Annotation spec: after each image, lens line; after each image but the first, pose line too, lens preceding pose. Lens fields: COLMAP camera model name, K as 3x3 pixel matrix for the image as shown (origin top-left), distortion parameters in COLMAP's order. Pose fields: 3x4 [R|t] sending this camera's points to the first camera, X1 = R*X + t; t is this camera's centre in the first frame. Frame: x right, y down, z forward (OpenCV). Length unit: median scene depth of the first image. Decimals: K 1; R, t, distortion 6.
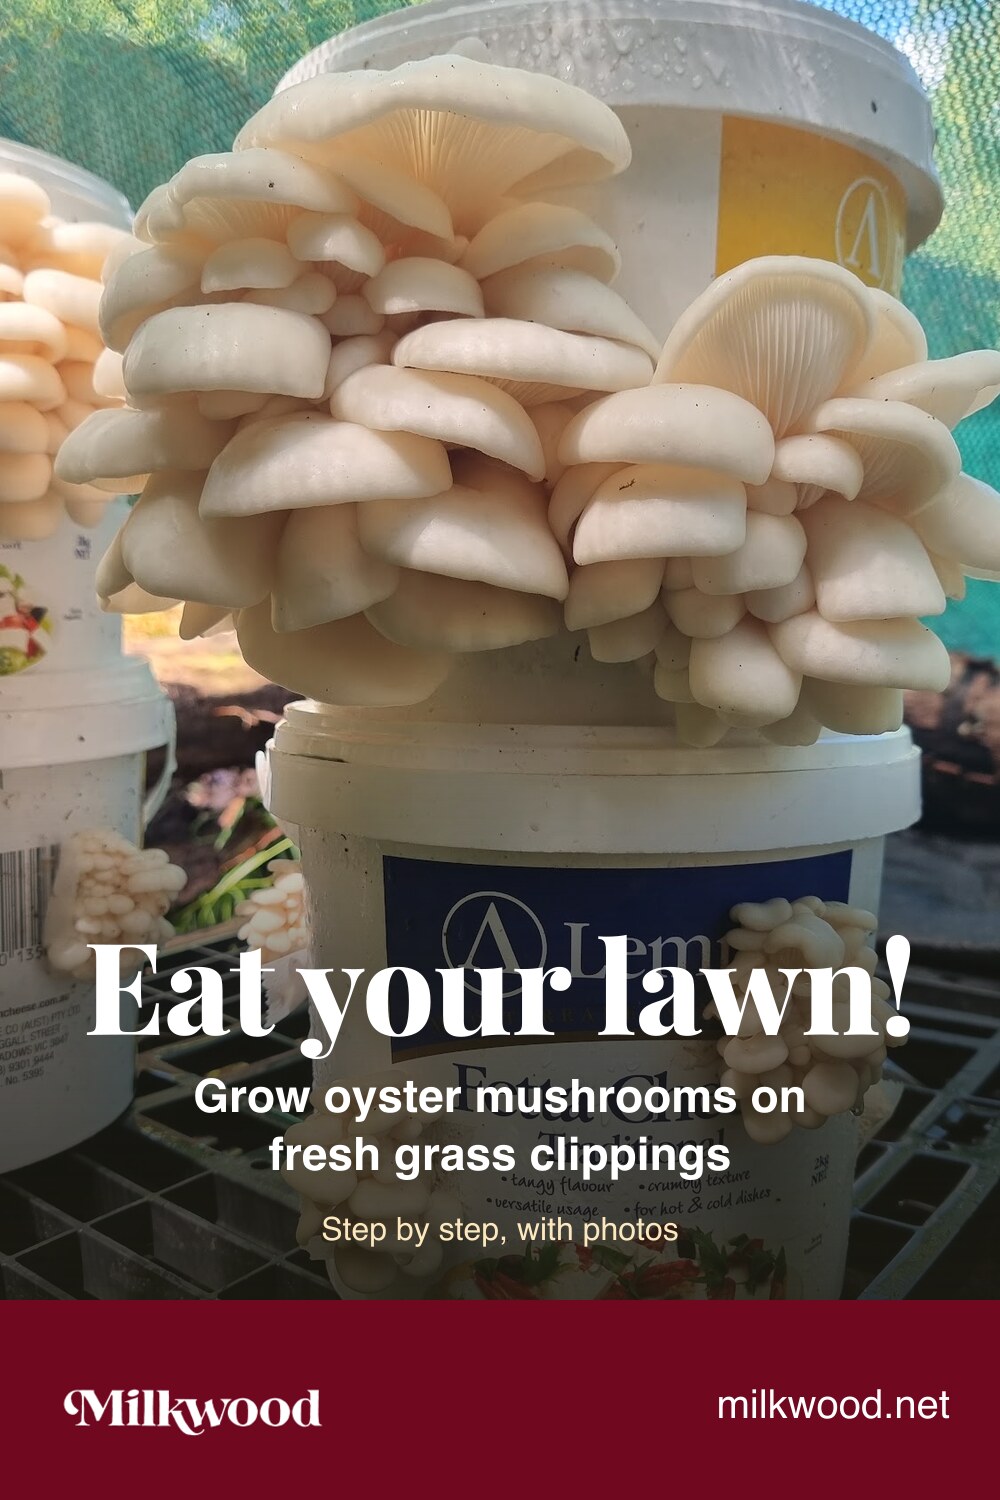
lens RADIAL K [[1247.3, 0, 483.8], [0, 1247.3, 798.4], [0, 0, 1]] dist [0.008423, -0.024583]
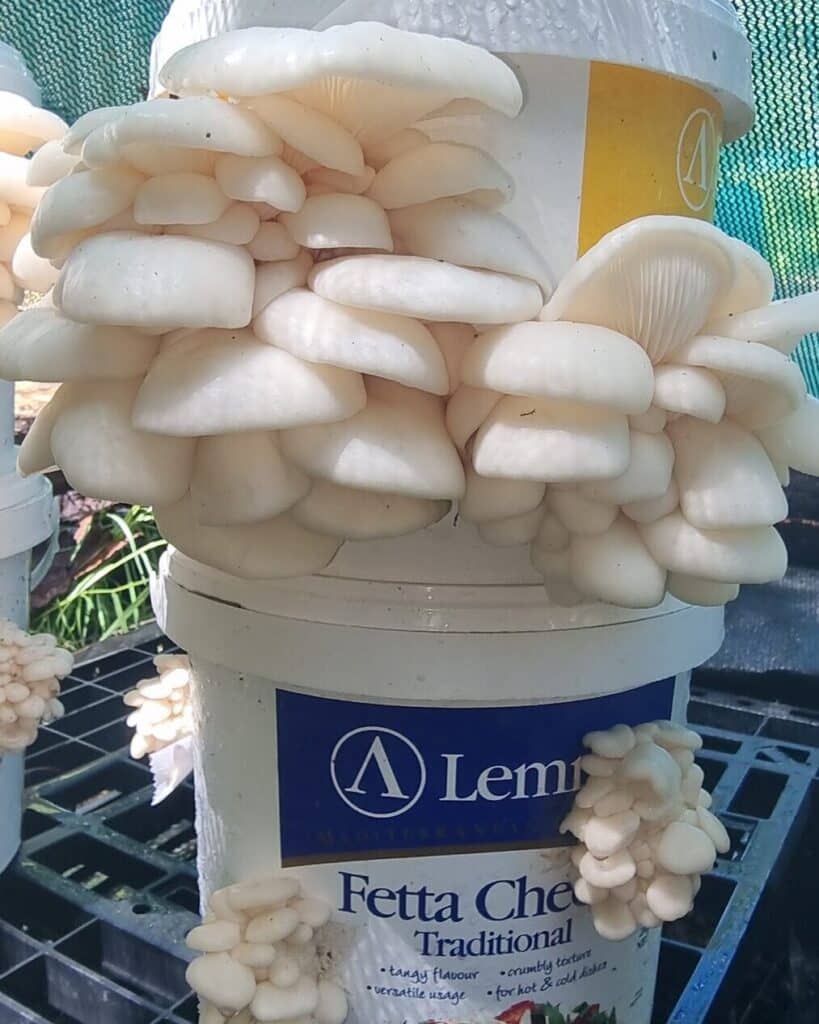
lens RADIAL K [[1022.1, 0, 391.0], [0, 1022.1, 487.6], [0, 0, 1]] dist [-0.011640, 0.000000]
pose [[0.993653, 0.002905, 0.112454, -0.085813], [-0.004469, 0.999897, 0.013658, -0.154435], [-0.112403, -0.014074, 0.993563, 0.081285]]
